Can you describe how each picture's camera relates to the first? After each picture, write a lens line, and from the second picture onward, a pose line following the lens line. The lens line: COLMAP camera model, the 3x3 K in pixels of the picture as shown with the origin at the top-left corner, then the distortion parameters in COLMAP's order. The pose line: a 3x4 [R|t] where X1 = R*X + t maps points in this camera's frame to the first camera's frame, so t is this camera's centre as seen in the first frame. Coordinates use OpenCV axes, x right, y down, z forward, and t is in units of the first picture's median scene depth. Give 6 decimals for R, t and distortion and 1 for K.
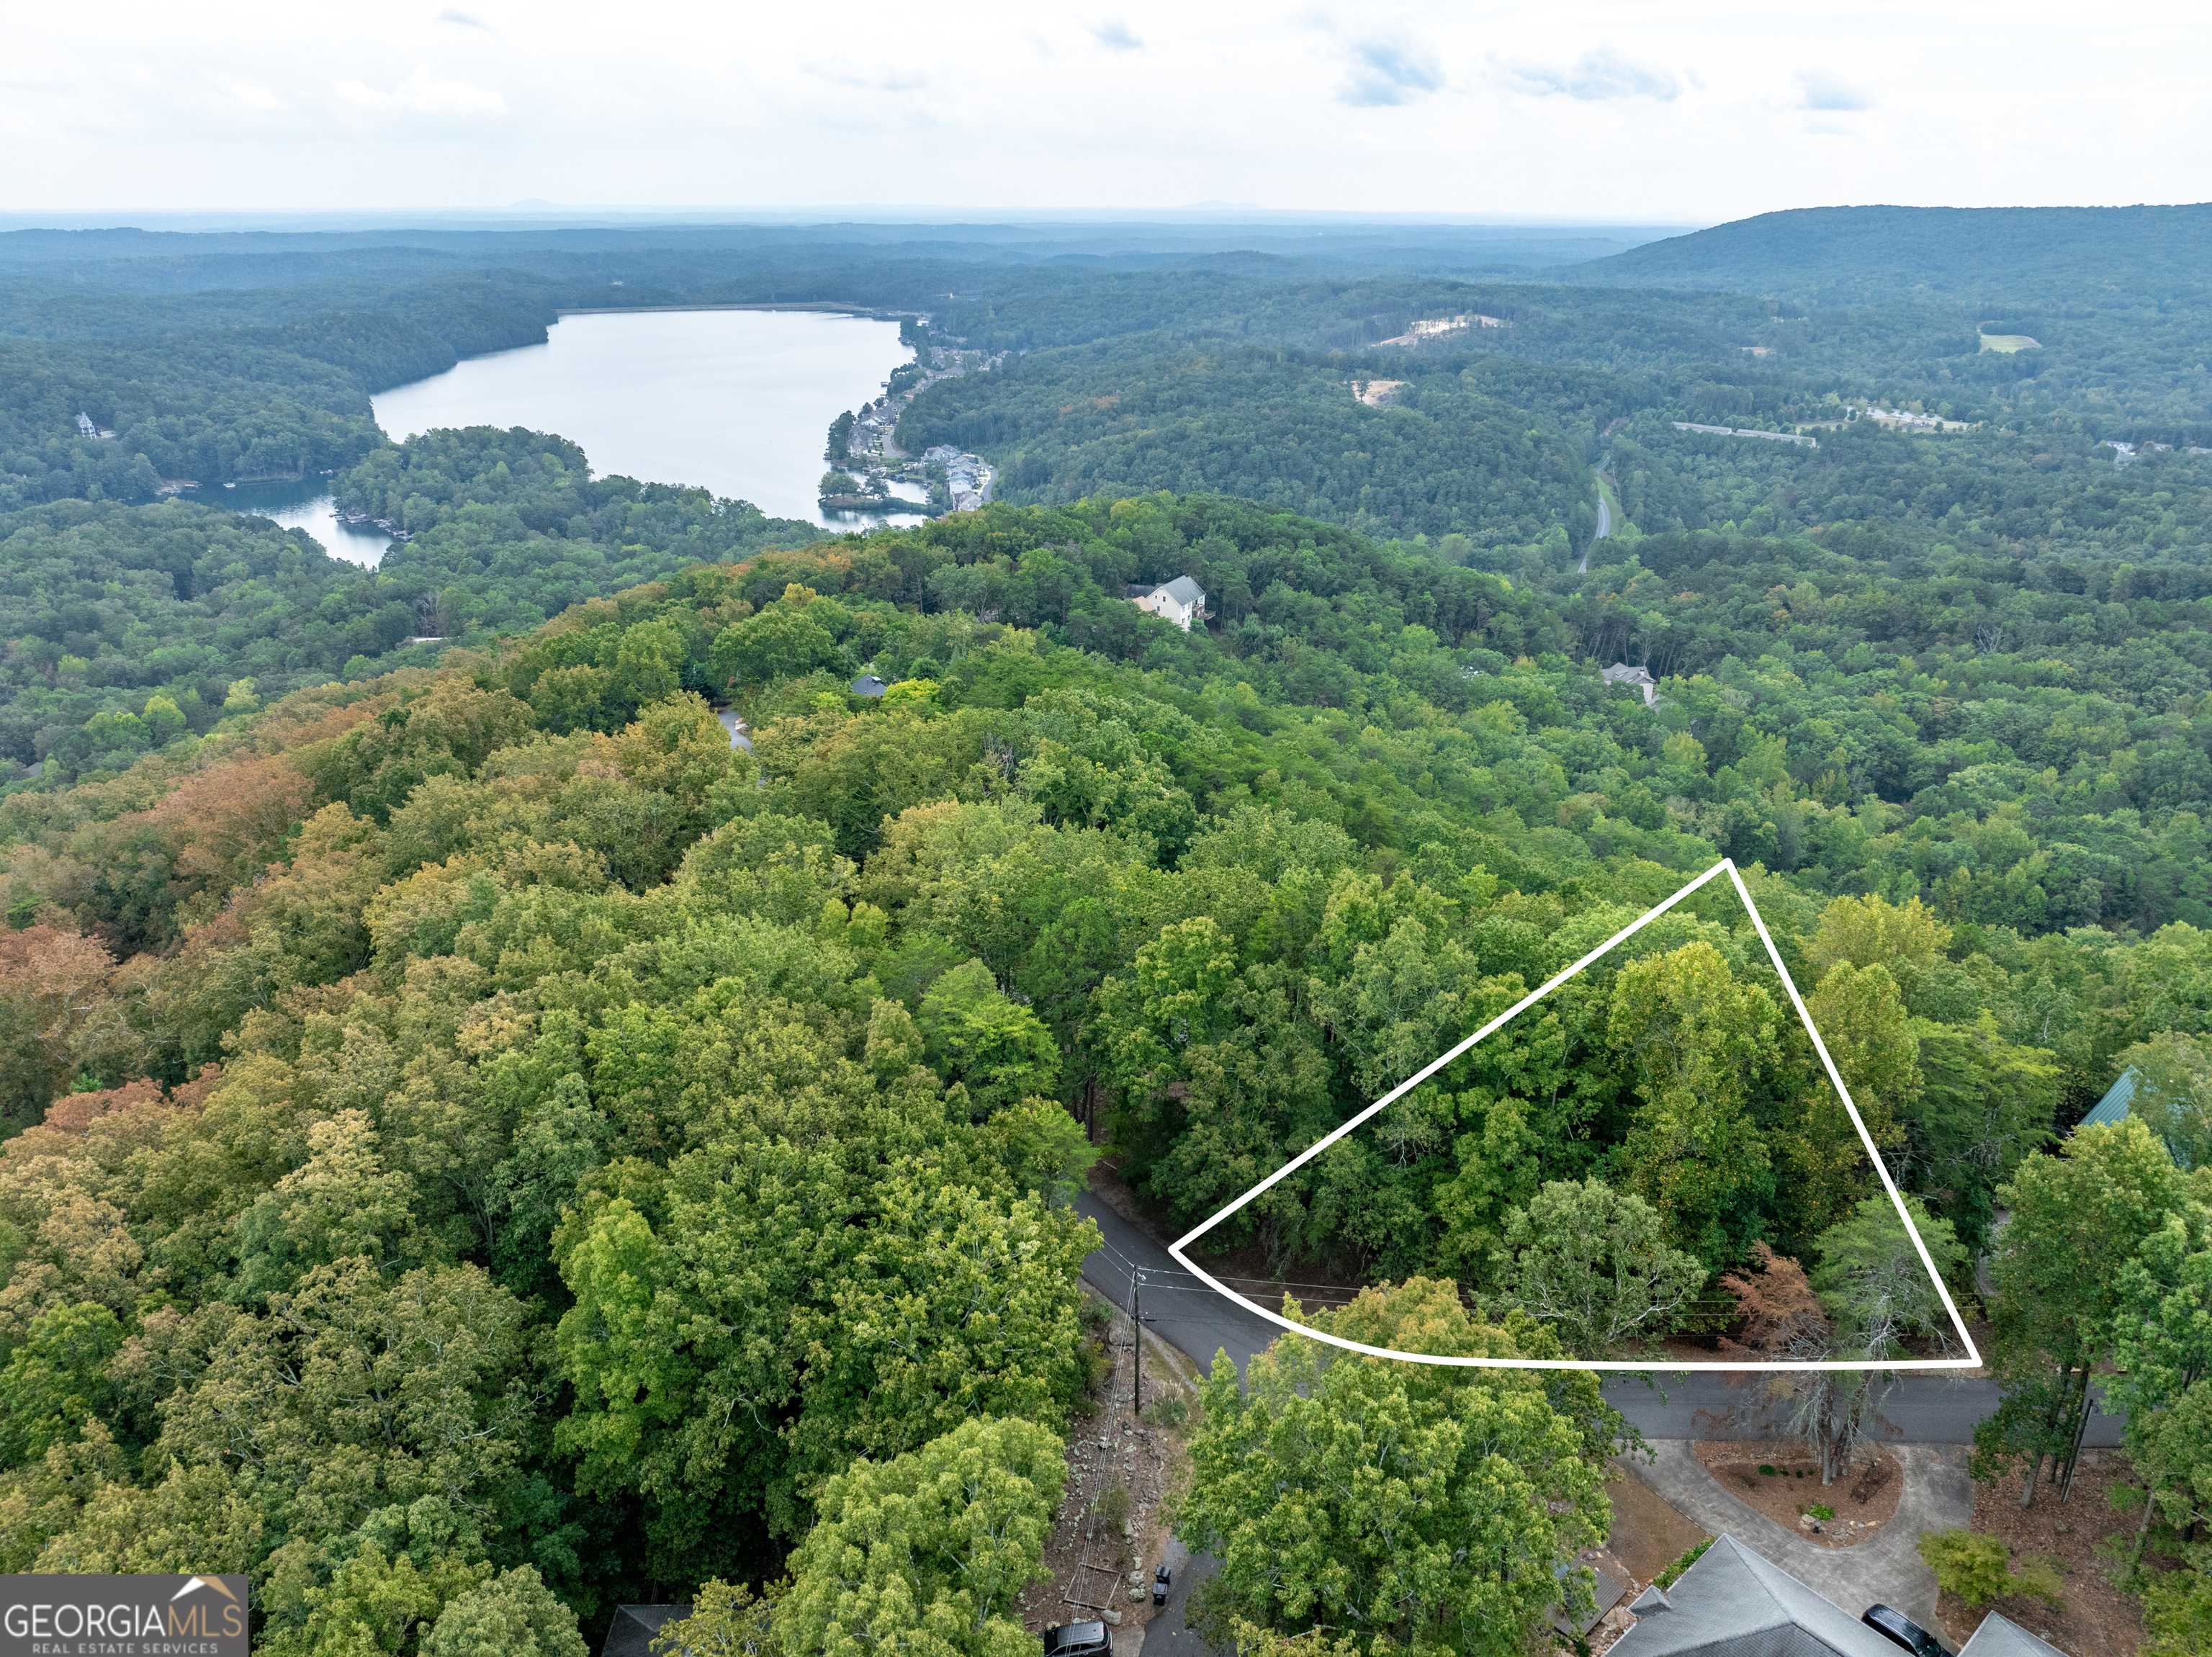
lens RADIAL K [[1552.1, 0, 1124.6], [0, 1552.1, 838.2], [0, 0, 1]] dist [-0.038929, -0.002301]
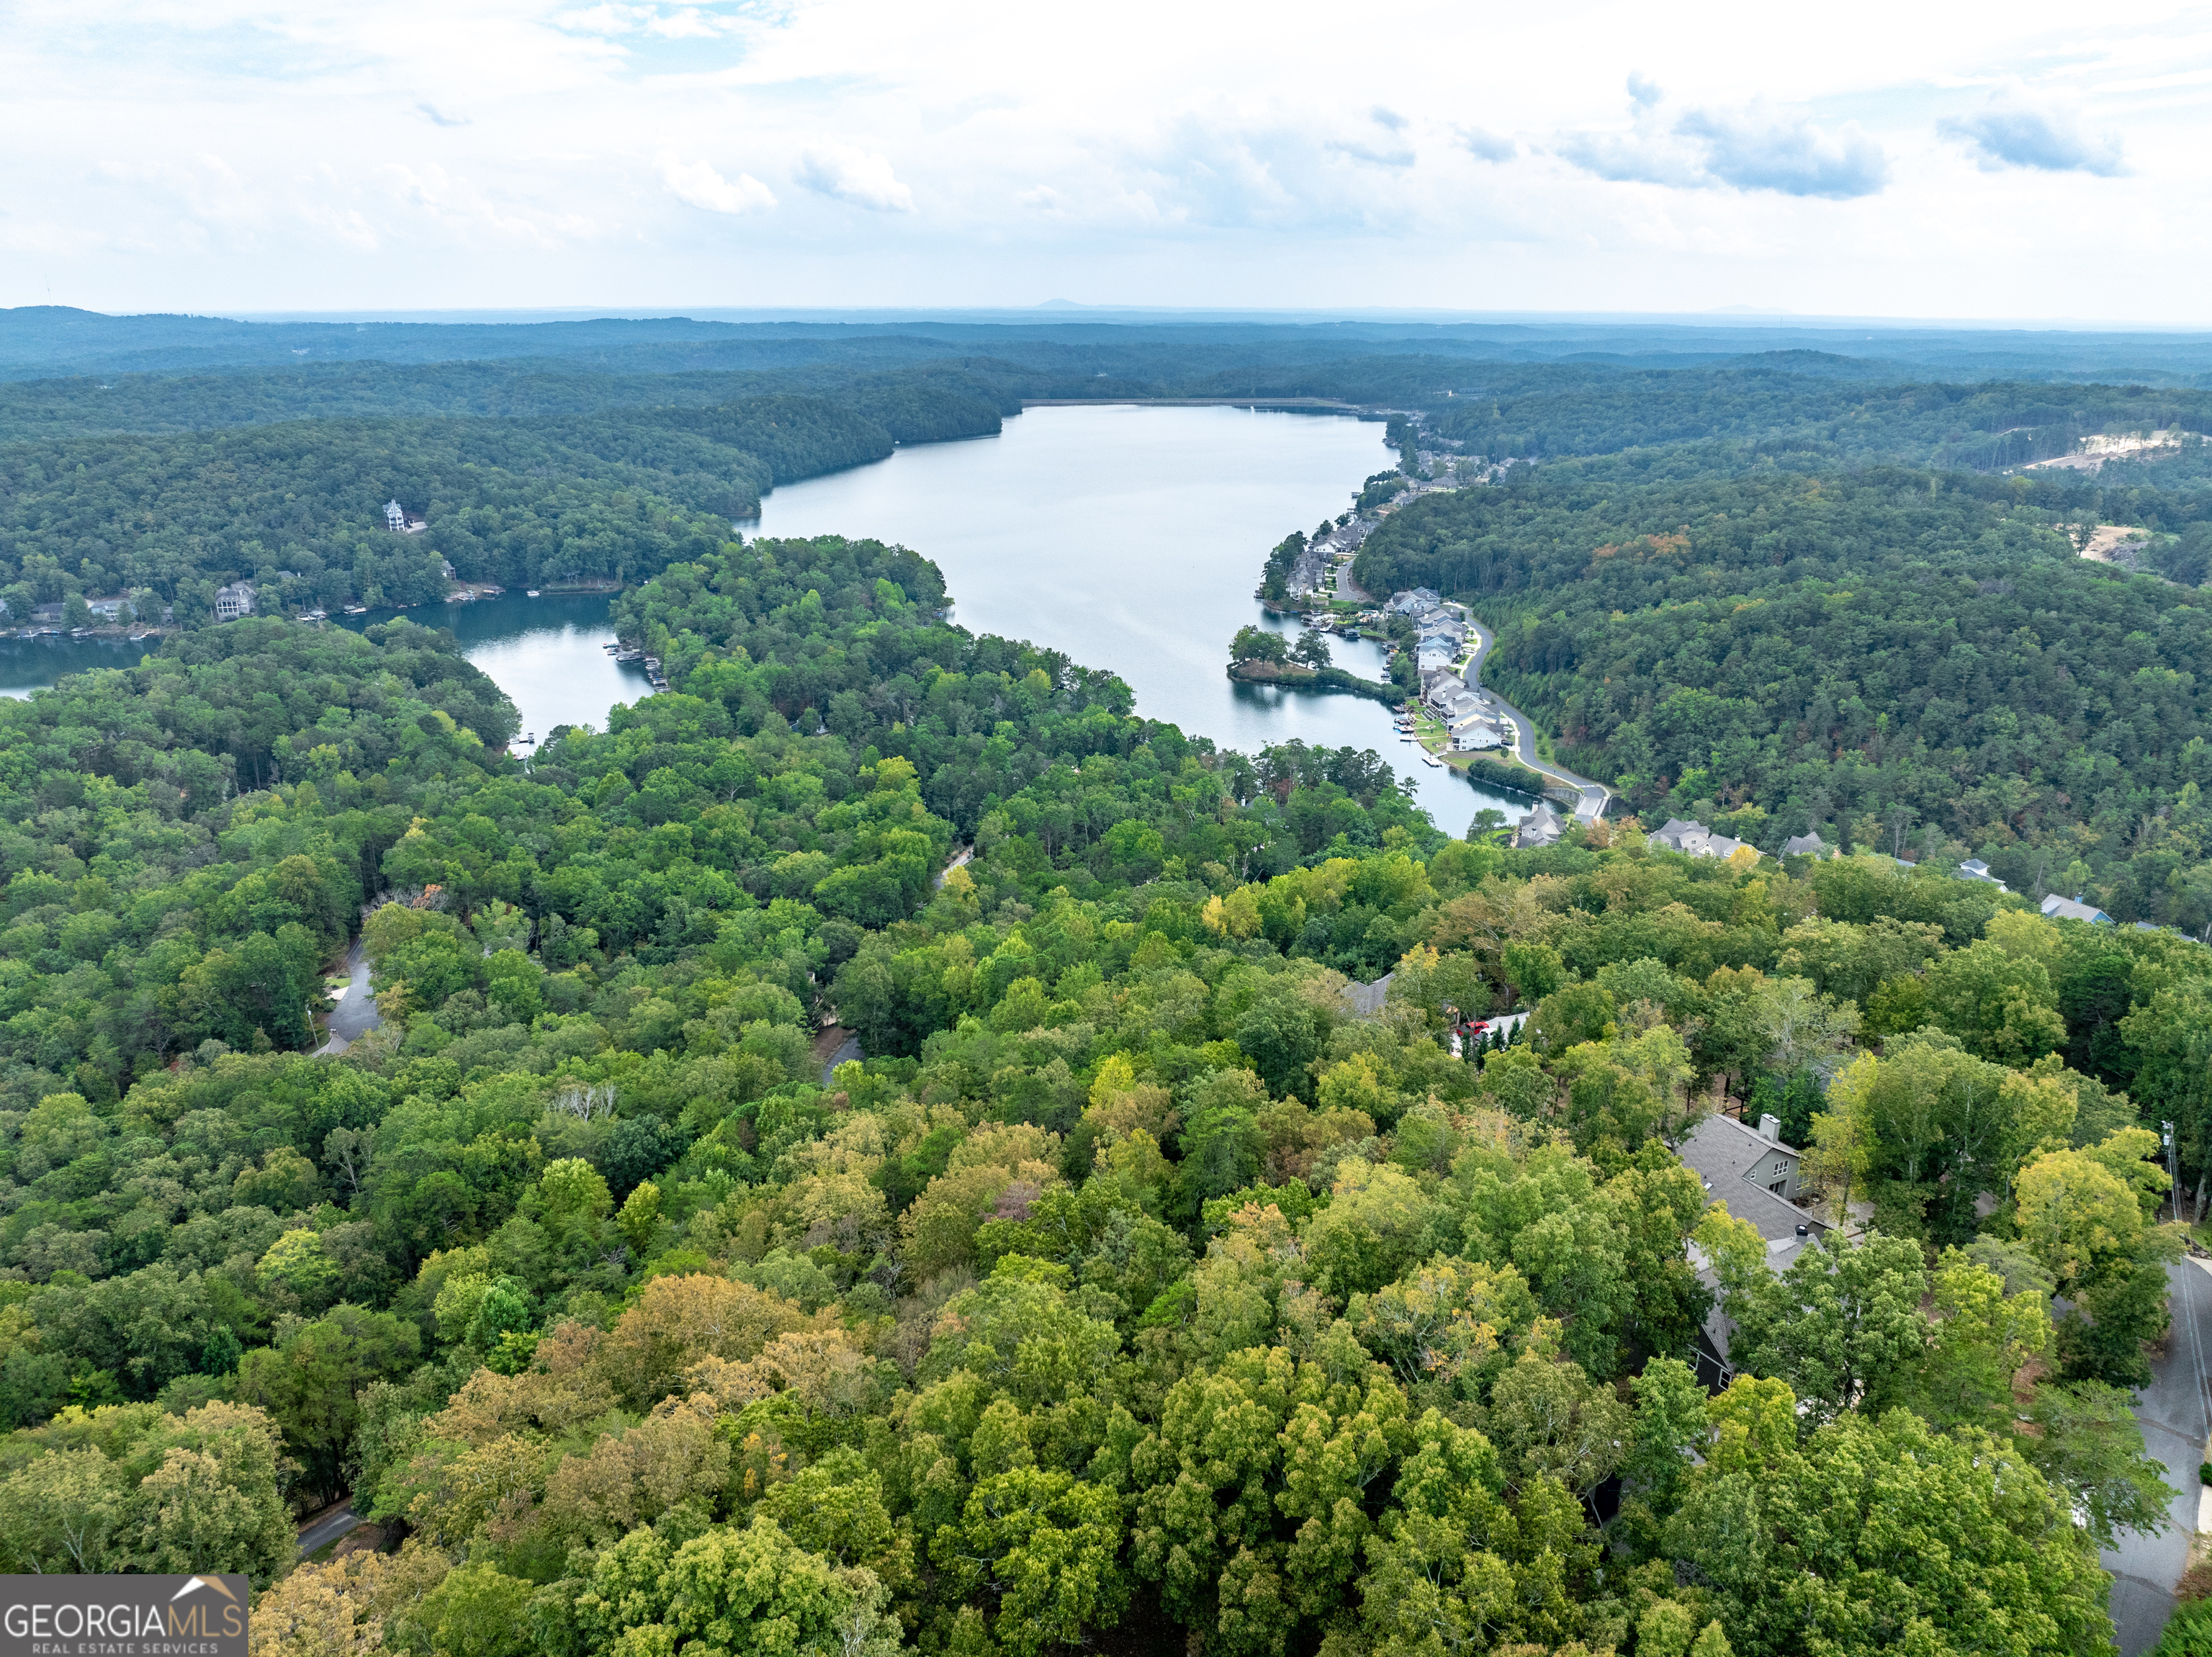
lens RADIAL K [[1552.1, 0, 1124.6], [0, 1552.1, 838.2], [0, 0, 1]] dist [-0.038929, -0.002301]
pose [[0.953494, 0.093982, -0.286387, -0.032108], [-0.111000, 0.992857, -0.043740, -0.098366], [0.280230, 0.073494, 0.957115, 0.300870]]
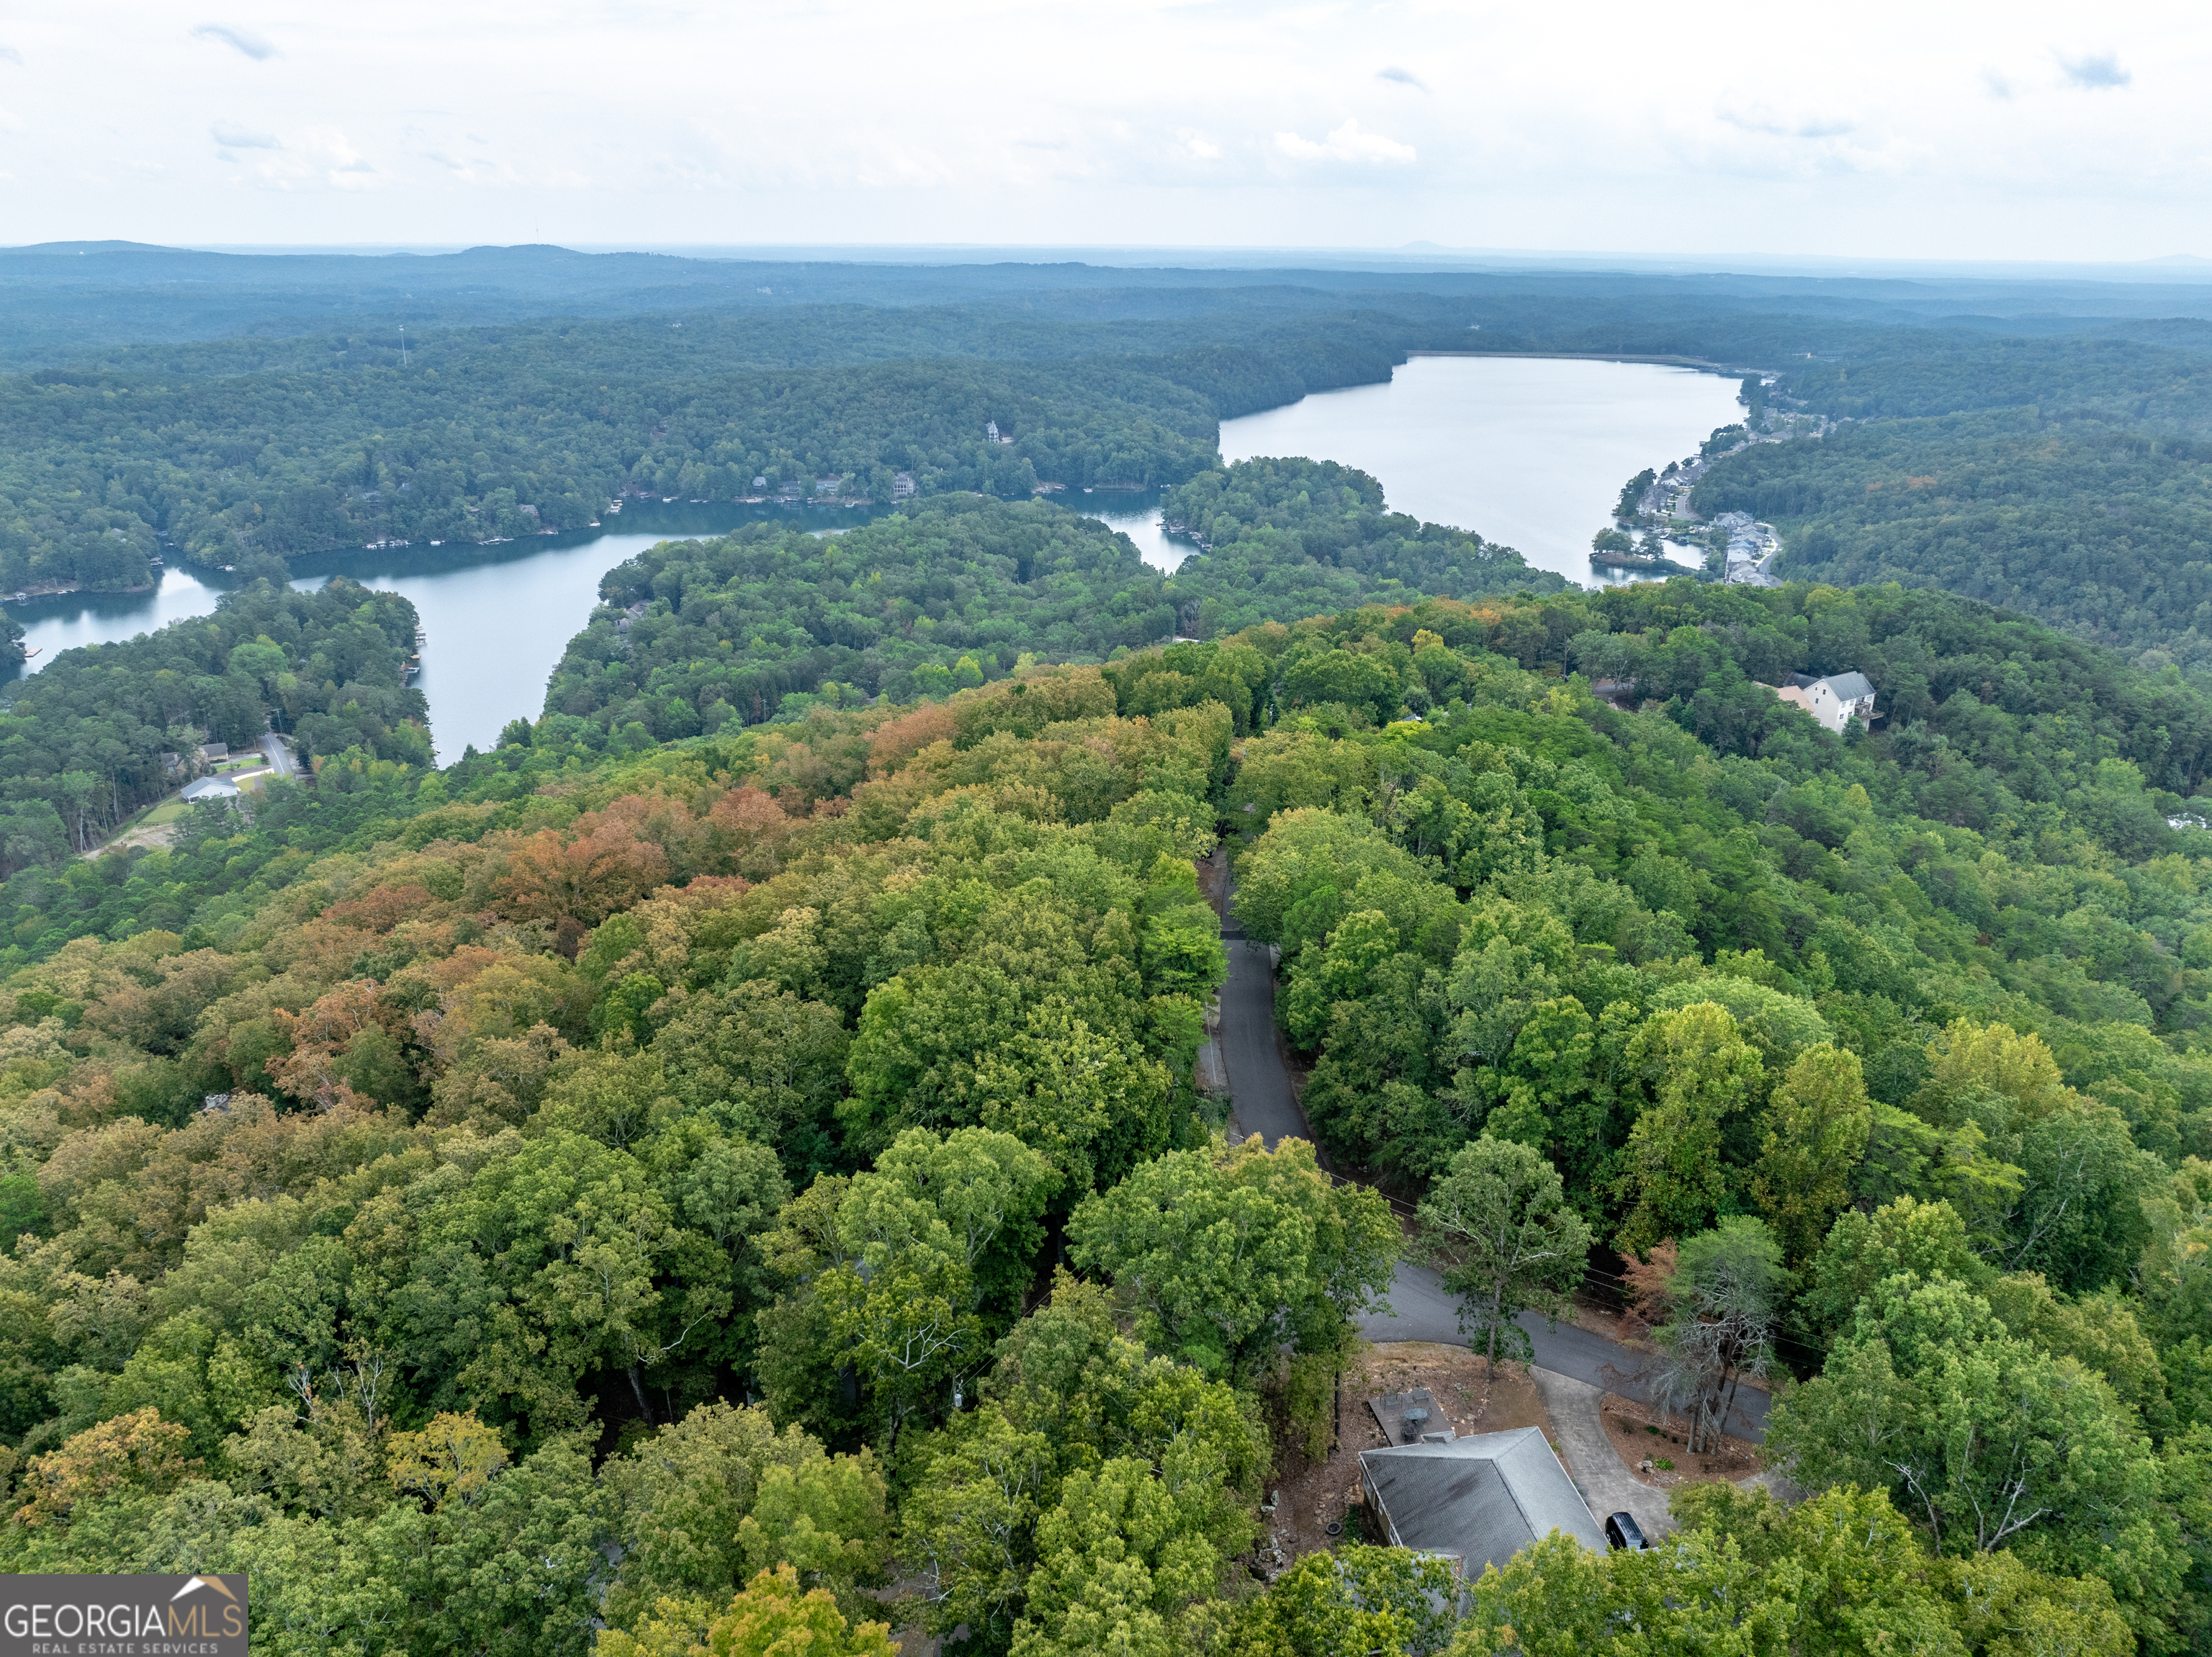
lens RADIAL K [[1557.8, 0, 1106.0], [0, 1557.8, 828.5], [0, 0, 1]] dist [-0.045023, -0.004955]
pose [[0.861084, 0.177100, -0.476623, 0.041021], [-0.192063, 0.981225, 0.017608, 0.000318], [0.470792, 0.076380, 0.878932, -0.024042]]
